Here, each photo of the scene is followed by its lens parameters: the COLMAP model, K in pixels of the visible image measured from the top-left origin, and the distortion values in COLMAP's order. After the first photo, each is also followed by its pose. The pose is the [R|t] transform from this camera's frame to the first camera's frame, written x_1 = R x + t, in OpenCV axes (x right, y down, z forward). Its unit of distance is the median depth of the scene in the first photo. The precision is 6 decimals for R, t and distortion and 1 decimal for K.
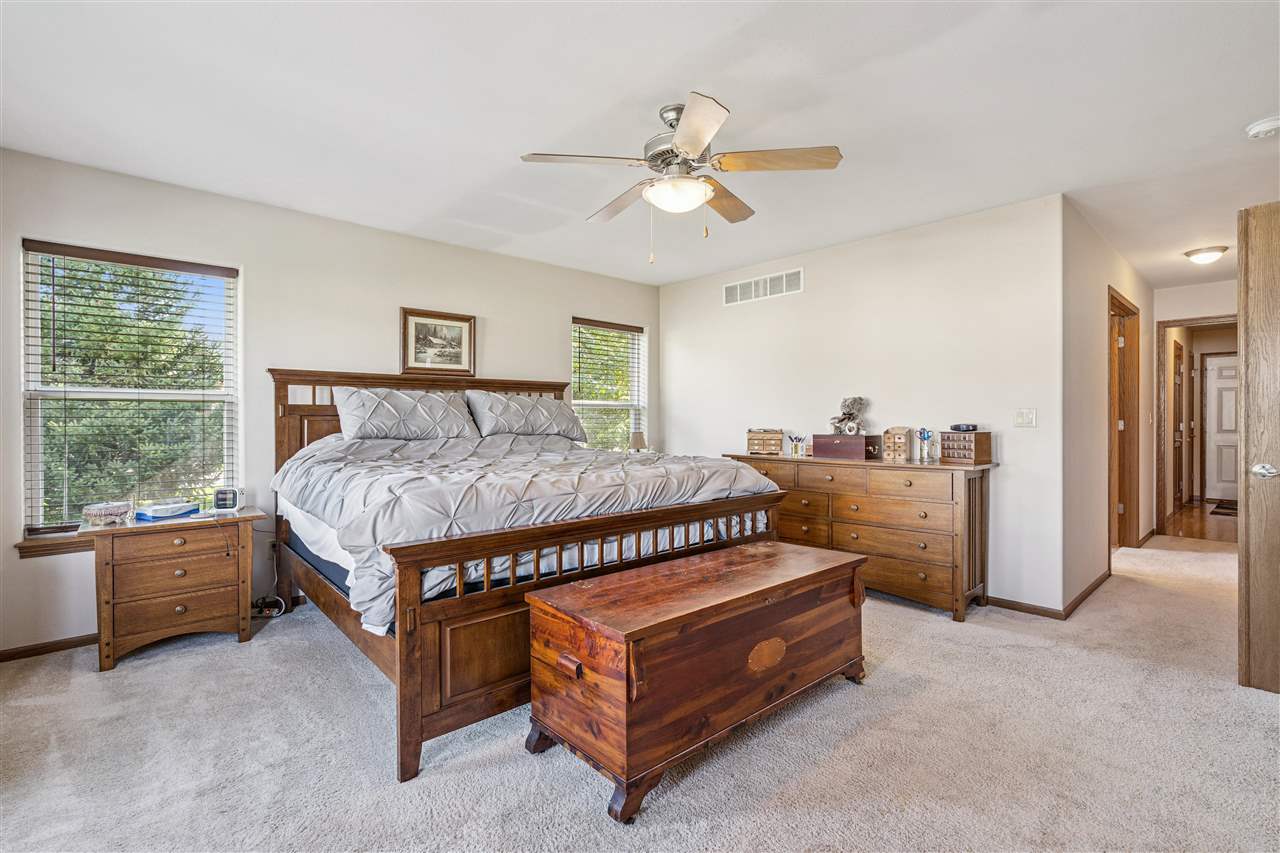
lens RADIAL K [[584.1, 0, 640.9], [0, 584.1, 423.9], [0, 0, 1]] dist [-0.003354, -0.000351]
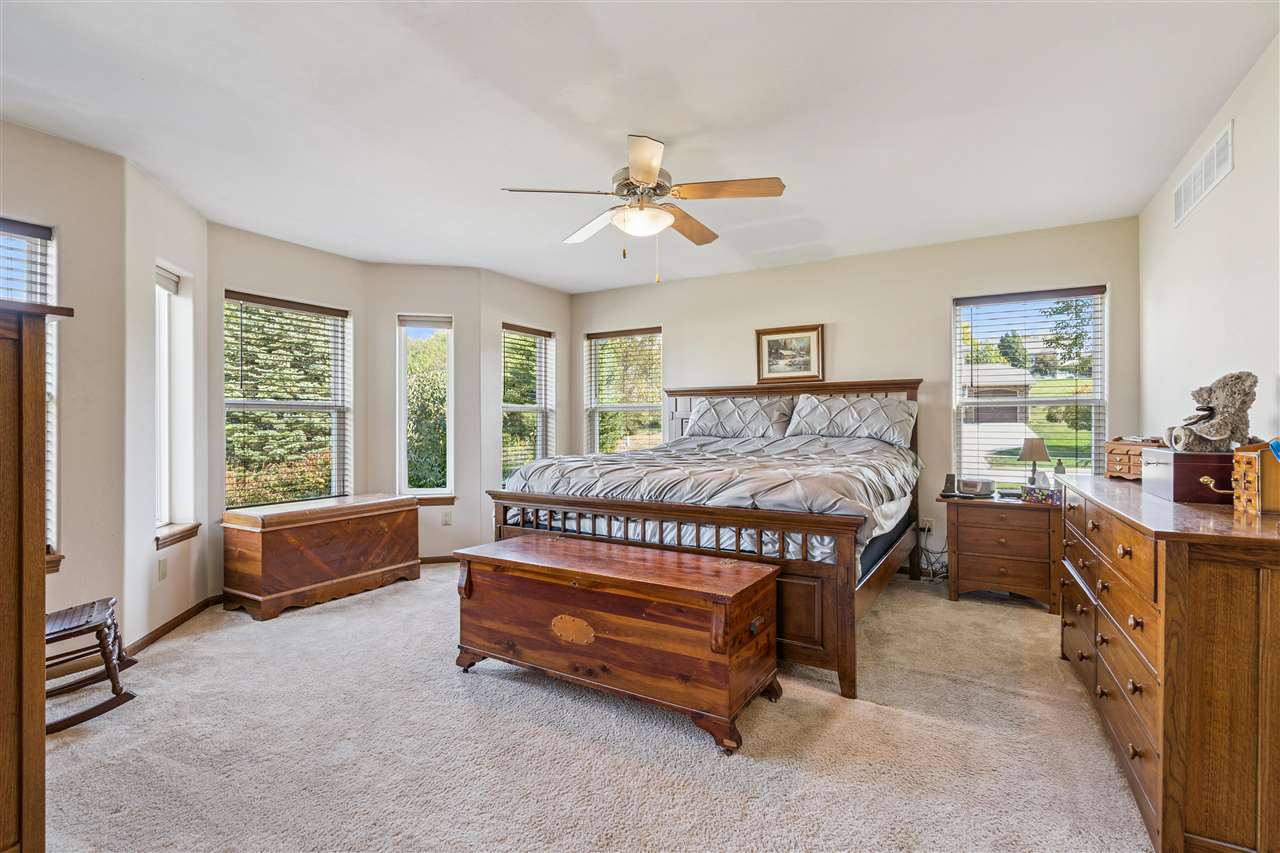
lens RADIAL K [[584.1, 0, 641.0], [0, 584.1, 425.7], [0, 0, 1]] dist [-0.003354, -0.000351]
pose [[0.308381, 0.005871, -0.951245, 0.666701], [-0.004831, 0.999978, 0.004605, -0.003475], [0.951251, 0.003176, 0.308402, 0.387518]]
